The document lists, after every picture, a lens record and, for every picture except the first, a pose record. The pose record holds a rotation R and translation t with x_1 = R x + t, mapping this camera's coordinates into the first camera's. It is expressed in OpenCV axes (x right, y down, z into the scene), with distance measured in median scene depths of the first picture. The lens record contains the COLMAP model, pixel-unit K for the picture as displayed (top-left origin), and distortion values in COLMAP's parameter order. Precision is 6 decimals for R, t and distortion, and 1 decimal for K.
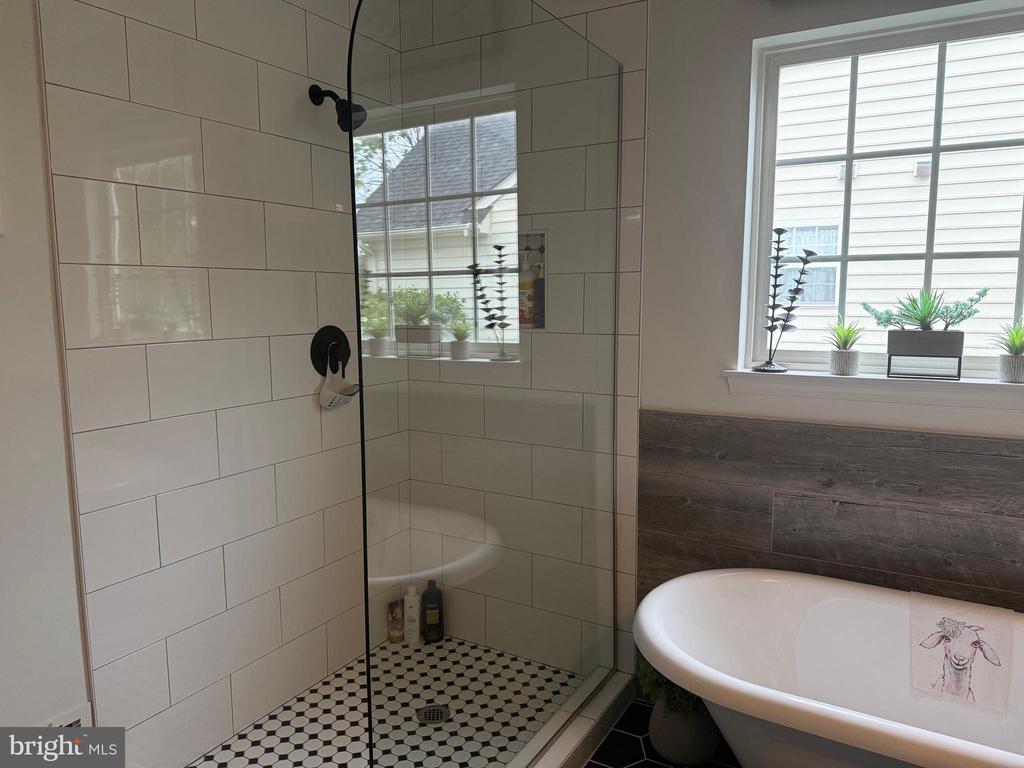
lens RADIAL K [[731.0, 0, 512.0], [0, 731.0, 384.0], [0, 0, 1]] dist [0.063316, -0.087159]
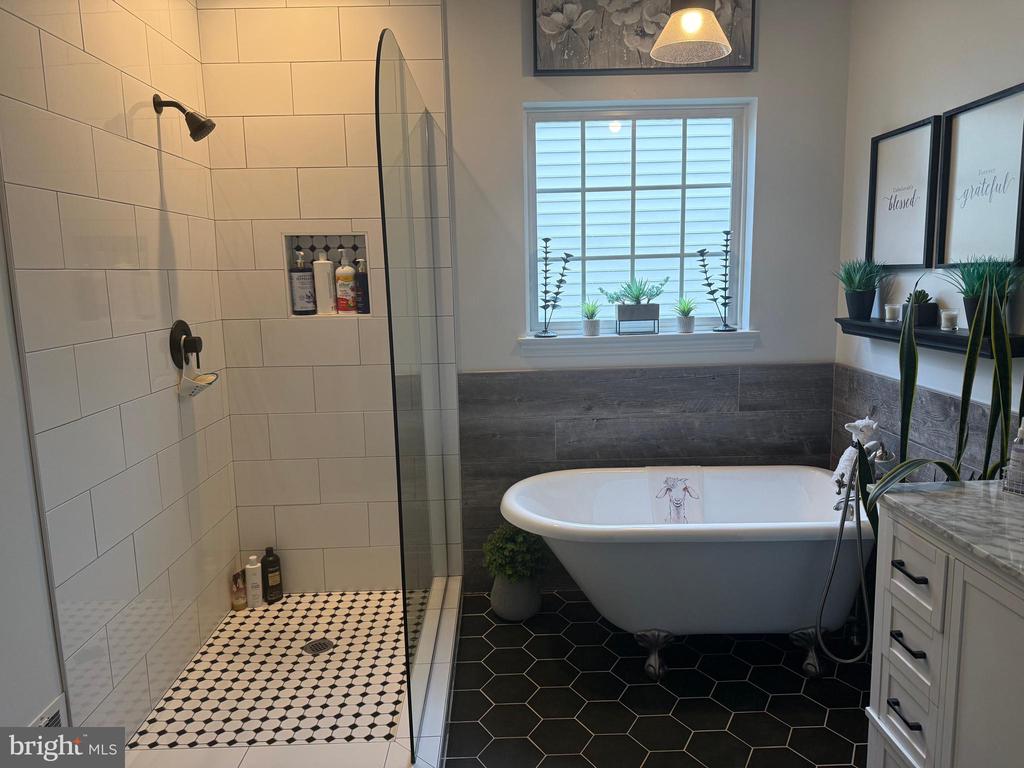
lens RADIAL K [[715.3, 0, 512.0], [0, 715.3, 384.0], [0, 0, 1]] dist [0.135519, -0.211508]
pose [[0.853824, -0.094426, 0.511925, -0.447159], [0.085472, 0.995494, 0.041064, 0.011291], [-0.513496, 0.008694, 0.858048, -0.177744]]
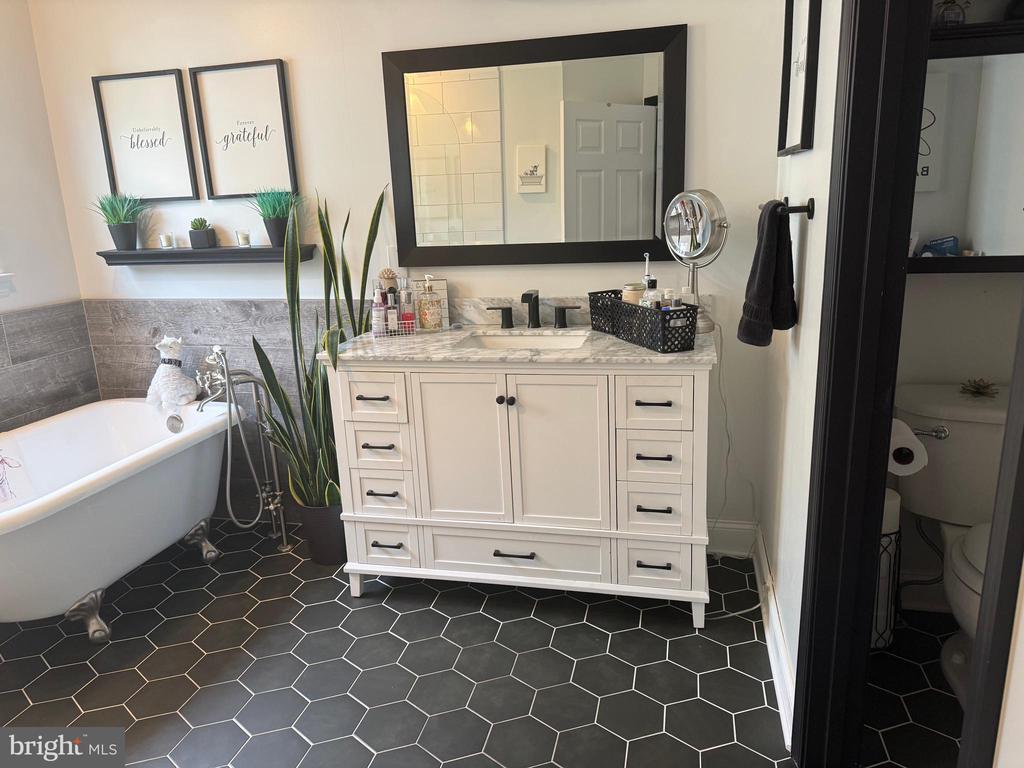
lens RADIAL K [[715.3, 0, 512.0], [0, 715.3, 384.0], [0, 0, 1]] dist [0.135519, -0.211508]
pose [[-0.292394, -0.220942, 0.930425, -0.817049], [0.160613, 0.947778, 0.275537, -0.021082], [-0.942714, 0.230004, -0.241639, 0.312234]]
